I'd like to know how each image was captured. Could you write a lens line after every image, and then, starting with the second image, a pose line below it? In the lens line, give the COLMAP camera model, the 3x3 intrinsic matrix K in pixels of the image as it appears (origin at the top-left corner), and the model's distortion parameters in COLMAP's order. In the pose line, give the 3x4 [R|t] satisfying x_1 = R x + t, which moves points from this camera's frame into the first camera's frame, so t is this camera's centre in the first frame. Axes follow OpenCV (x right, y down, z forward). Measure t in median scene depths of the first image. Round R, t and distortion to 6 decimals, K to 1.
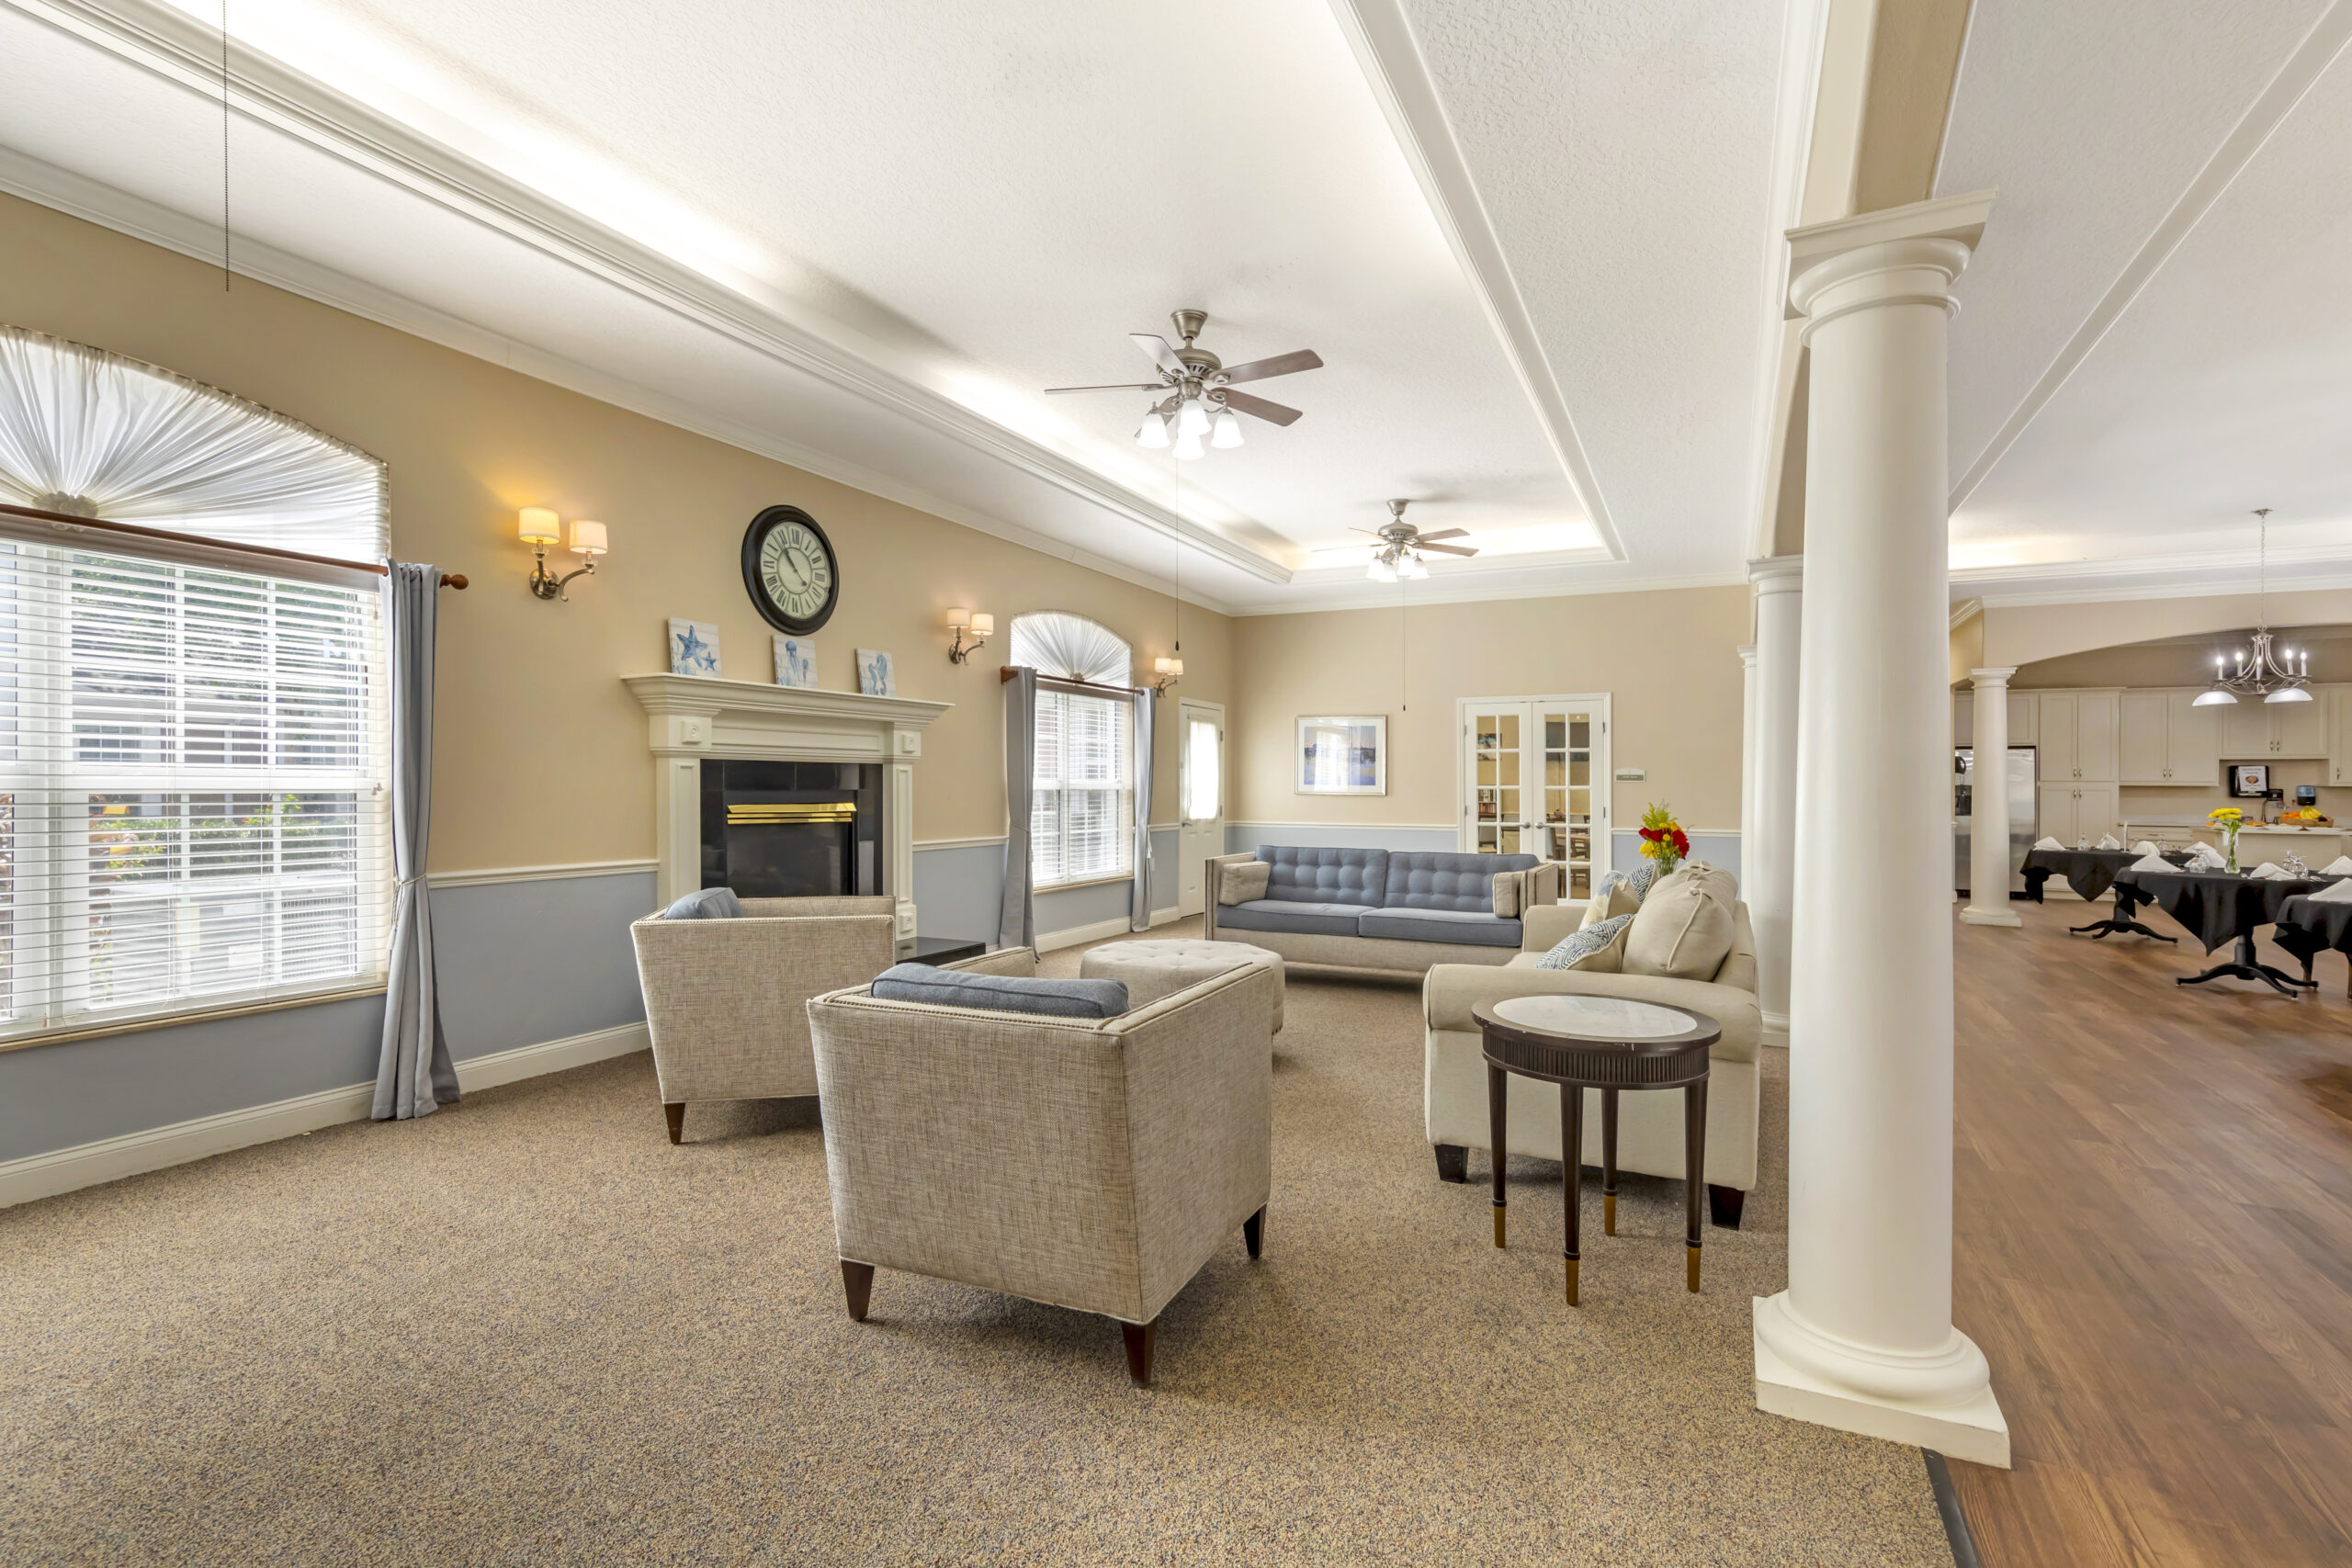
lens RADIAL K [[1082.8, 0, 1166.2], [0, 1082.8, 784.9], [0, 0, 1]] dist [-0.001239, -0.000101]
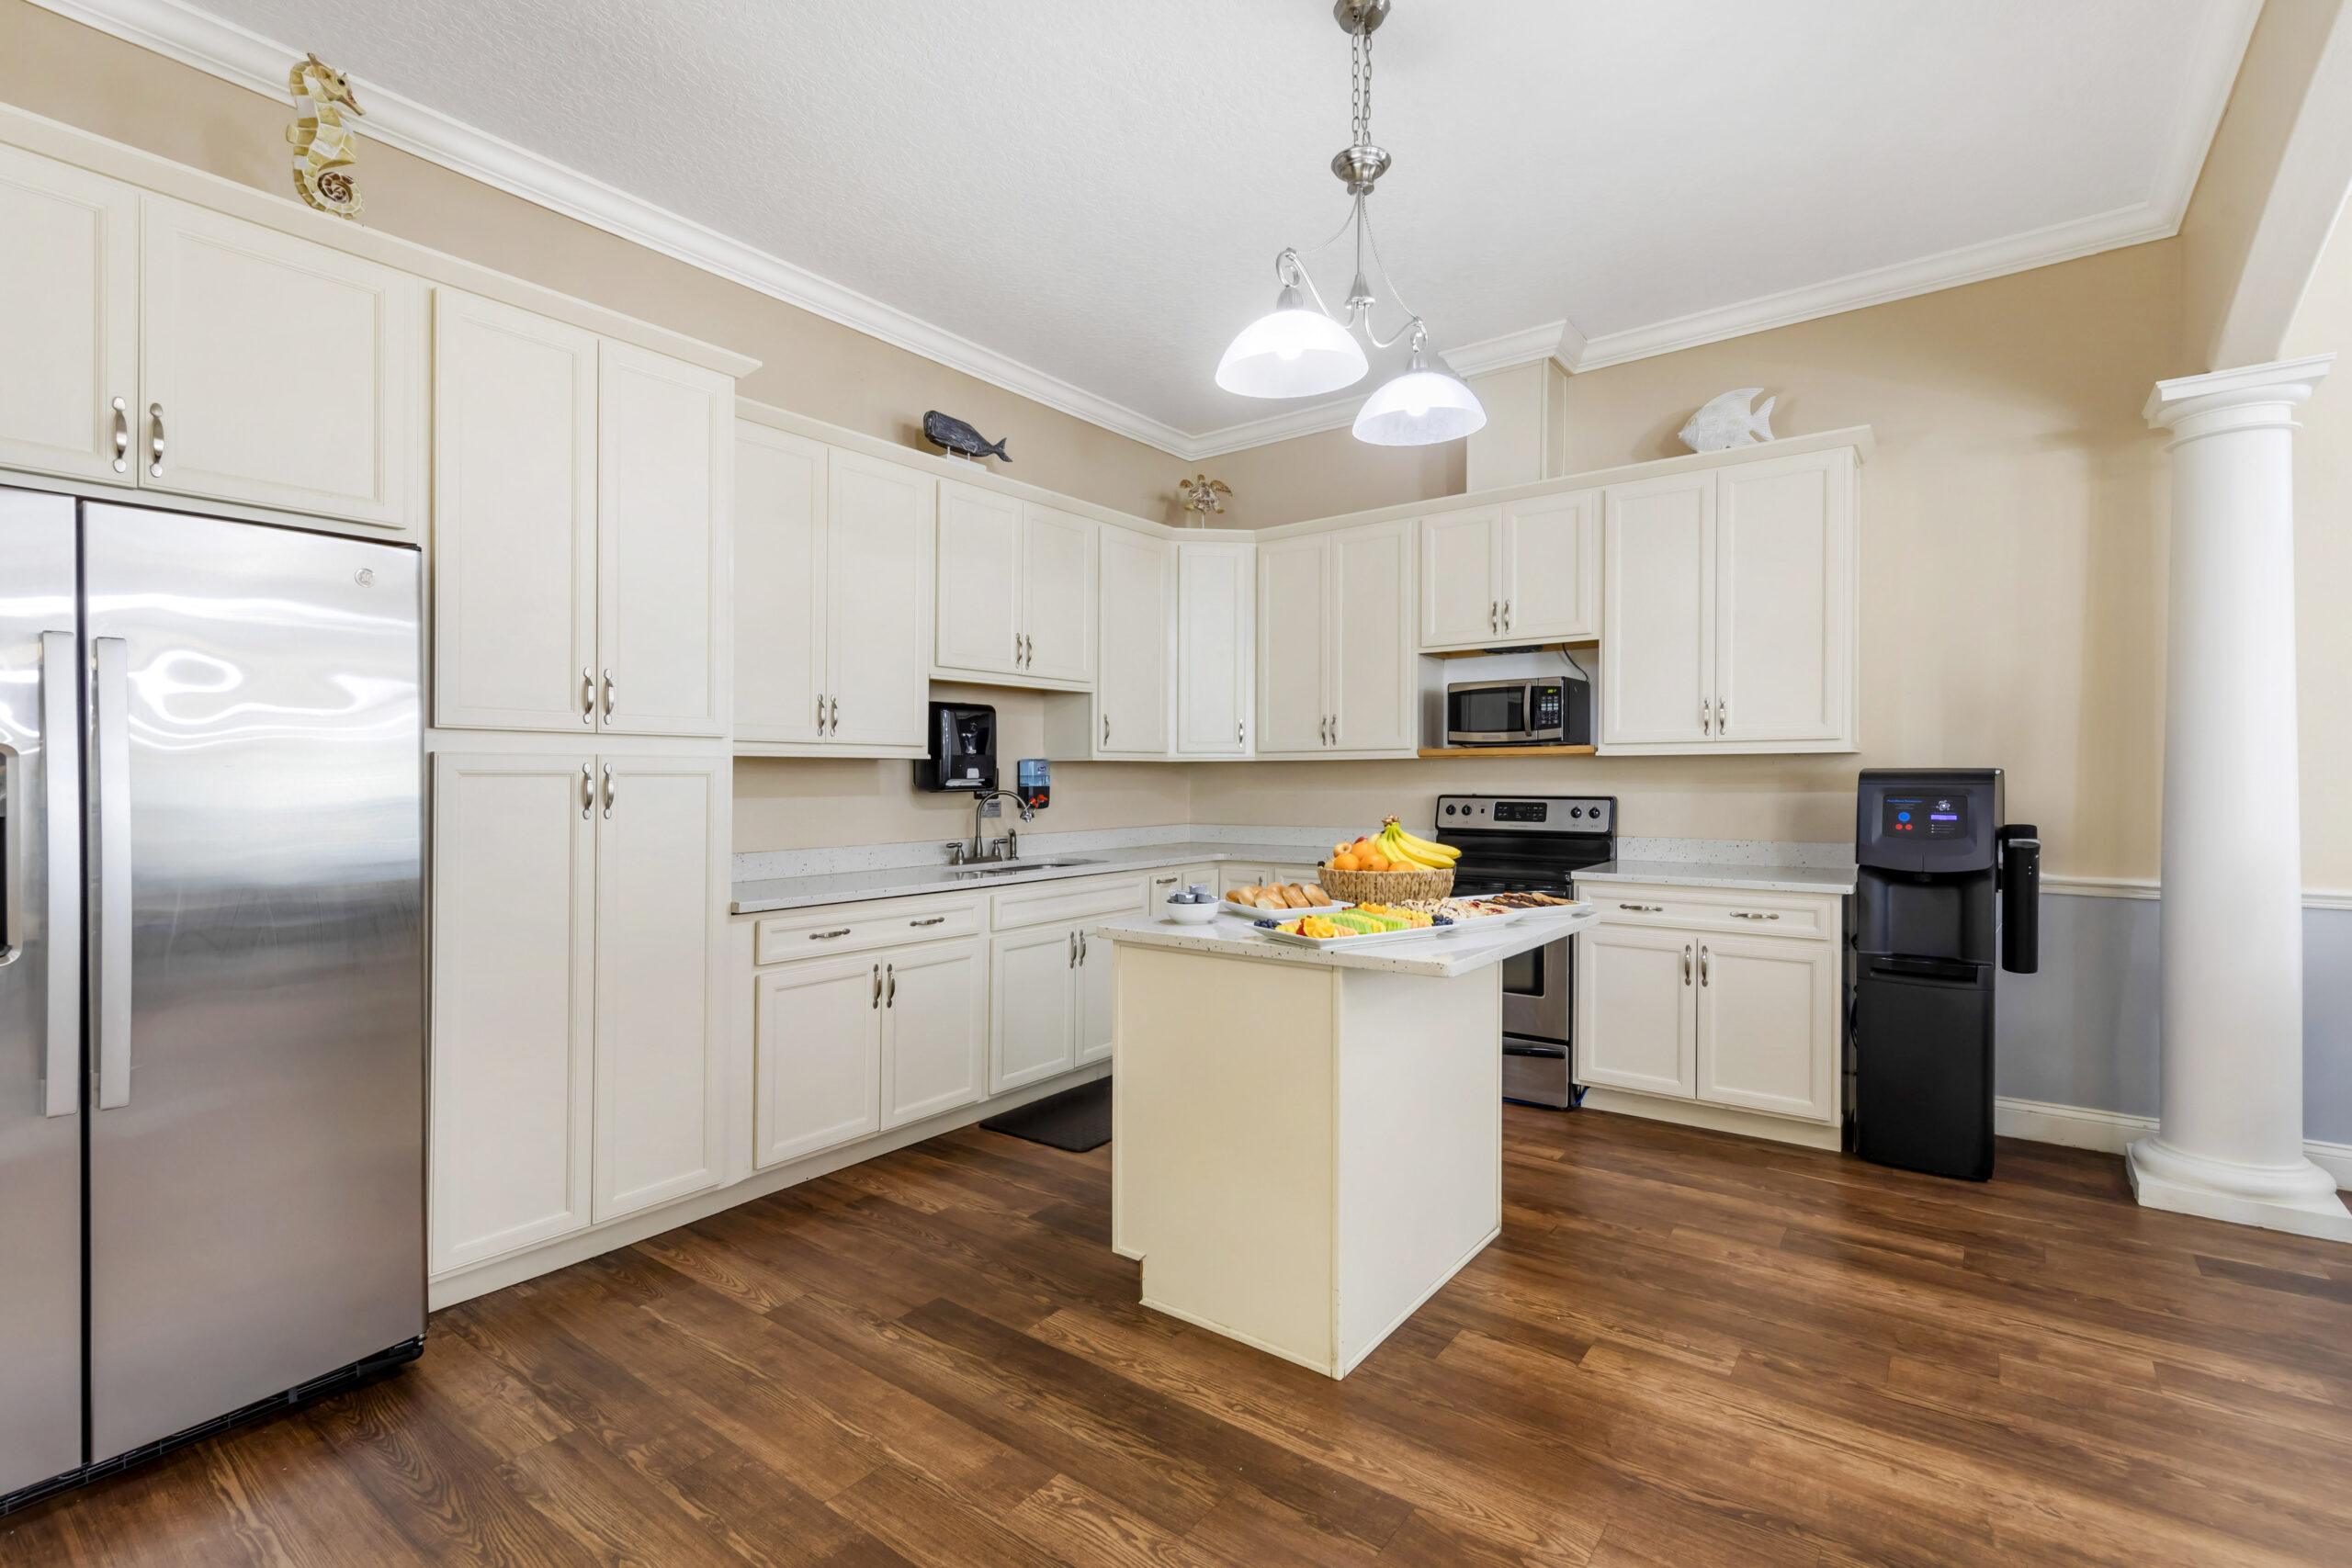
lens RADIAL K [[1082.8, 0, 1174.1], [0, 1082.8, 776.1], [0, 0, 1]] dist [-0.001239, -0.000101]
pose [[0.163728, -0.009684, 0.986458, 2.270634], [0.000101, 0.999952, 0.009800, 0.012394], [-0.986506, -0.001505, 0.163721, 2.995926]]
